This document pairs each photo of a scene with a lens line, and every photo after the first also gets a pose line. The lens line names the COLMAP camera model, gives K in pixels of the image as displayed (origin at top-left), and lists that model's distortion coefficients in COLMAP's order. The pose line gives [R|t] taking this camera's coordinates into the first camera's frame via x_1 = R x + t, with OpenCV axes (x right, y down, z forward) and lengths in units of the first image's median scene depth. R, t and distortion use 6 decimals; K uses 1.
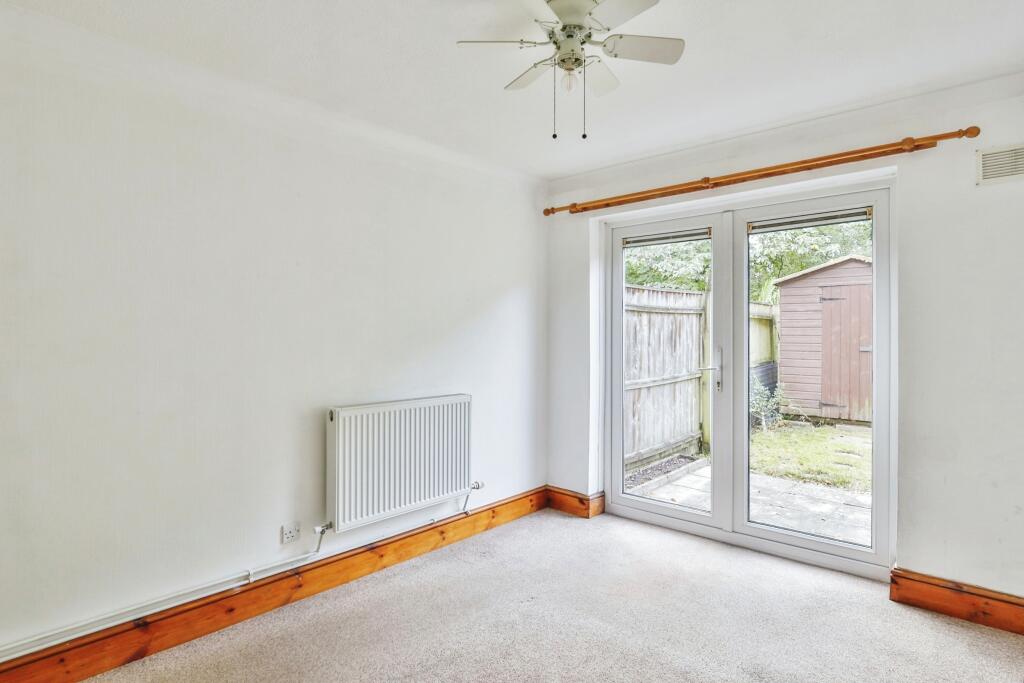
lens RADIAL K [[557.8, 0, 517.0], [0, 557.8, 336.4], [0, 0, 1]] dist [0.001522, -0.000880]
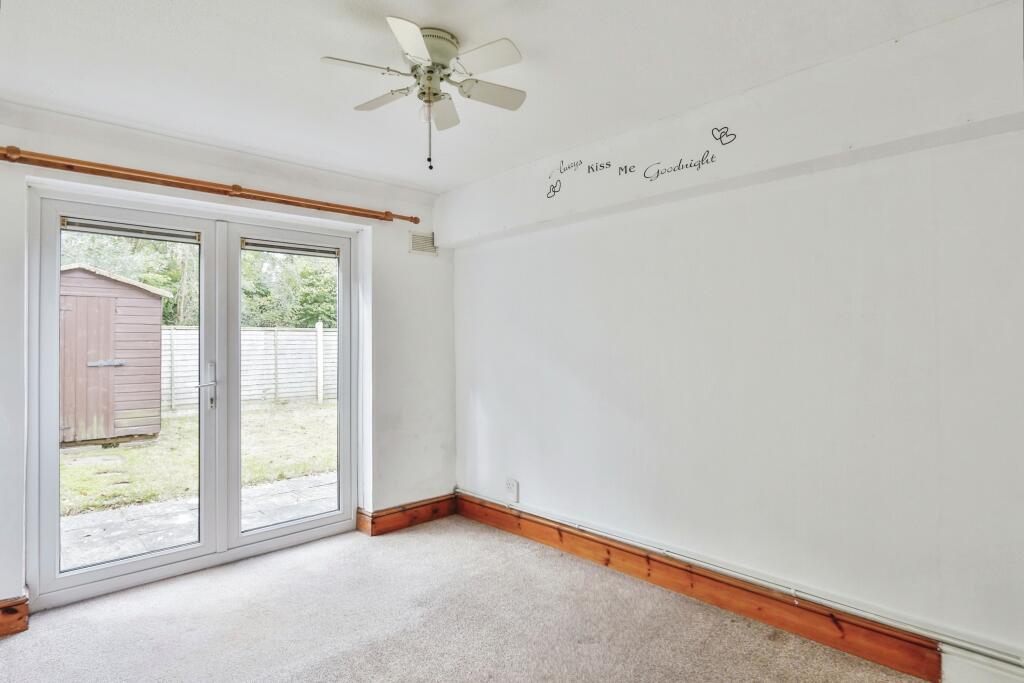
lens RADIAL K [[536.8, 0, 522.1], [0, 536.8, 336.7], [0, 0, 1]] dist [-0.015808, -0.001153]
pose [[0.080056, 0.012632, 0.996710, -0.361399], [0.015521, 0.999783, -0.013917, -0.001083], [-0.996670, 0.016584, 0.079842, 0.291923]]
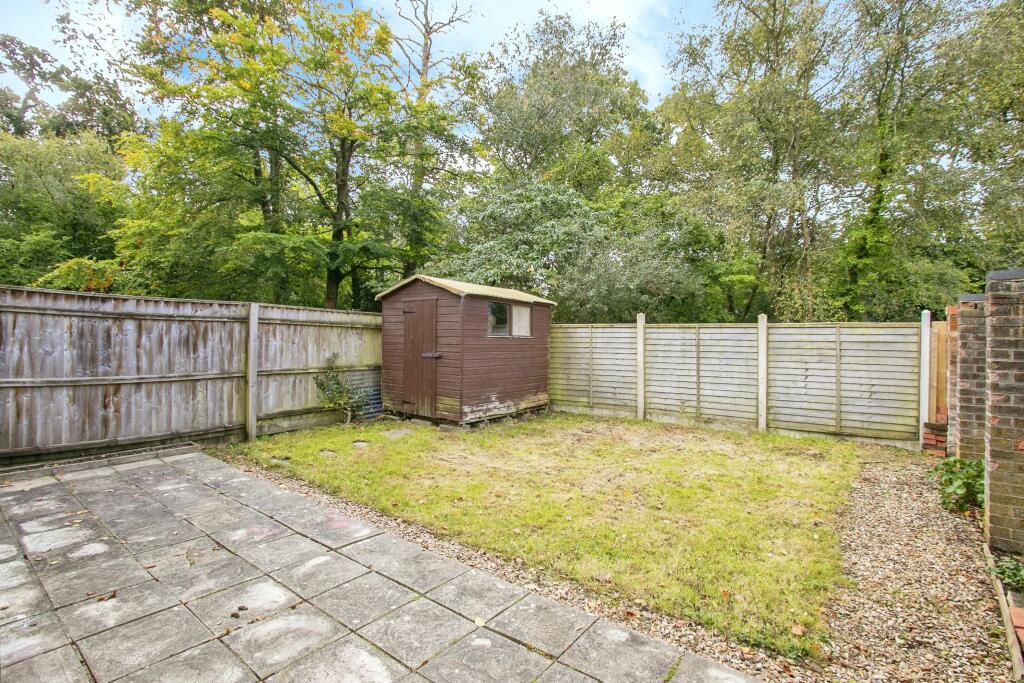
lens RADIAL K [[486.8, 0, 520.2], [0, 486.8, 347.2], [0, 0, 1]] dist [-0.018330, -0.000738]
pose [[0.996883, 0.019201, 0.076524, 1.159419], [-0.019756, 0.999784, 0.006502, -0.007858], [-0.076382, -0.007994, 0.997047, -0.065280]]
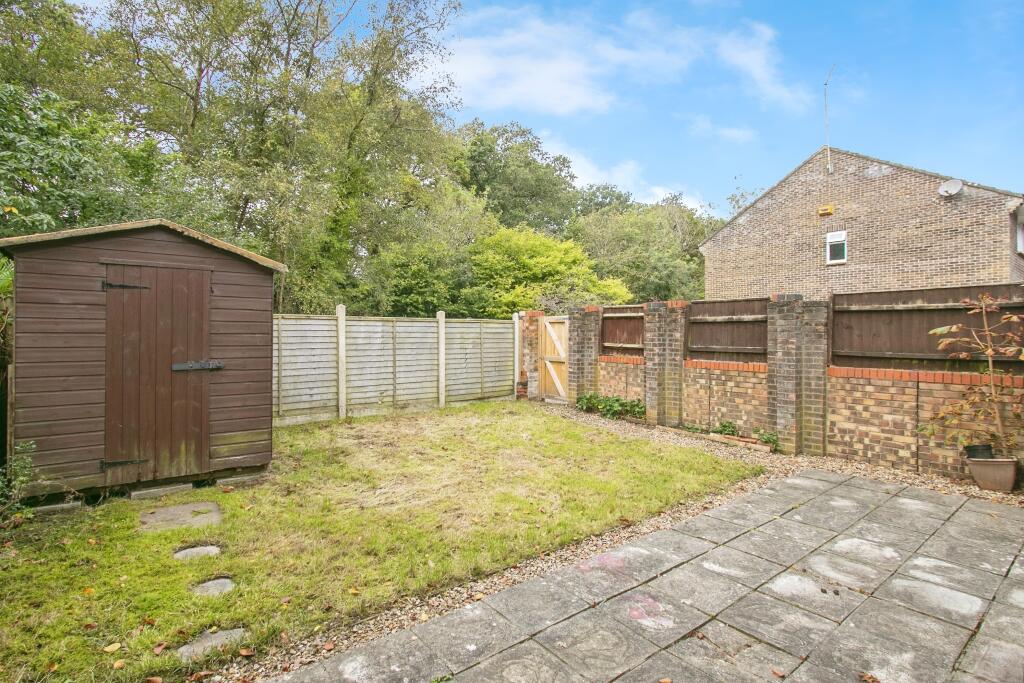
lens RADIAL K [[486.8, 0, 517.2], [0, 486.8, 339.8], [0, 0, 1]] dist [-0.018330, -0.000738]
pose [[0.181565, -0.007823, 0.983348, 0.213418], [0.001644, 0.999969, 0.007652, -0.020849], [-0.983378, 0.000227, 0.181573, 0.788239]]
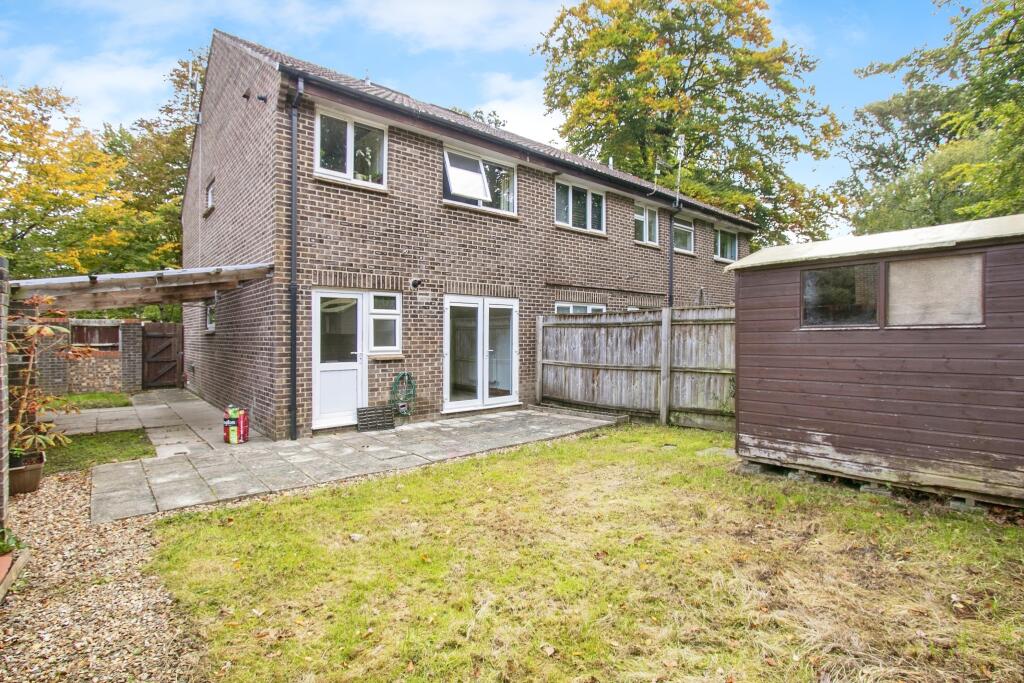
lens RADIAL K [[486.8, 0, 493.6], [0, 486.8, 339.3], [0, 0, 1]] dist [-0.018330, -0.000738]
pose [[-0.173550, 0.007522, -0.984796, 2.208933], [-0.003556, 0.999960, 0.008264, -0.017631], [0.984819, 0.004936, -0.173516, 1.117353]]
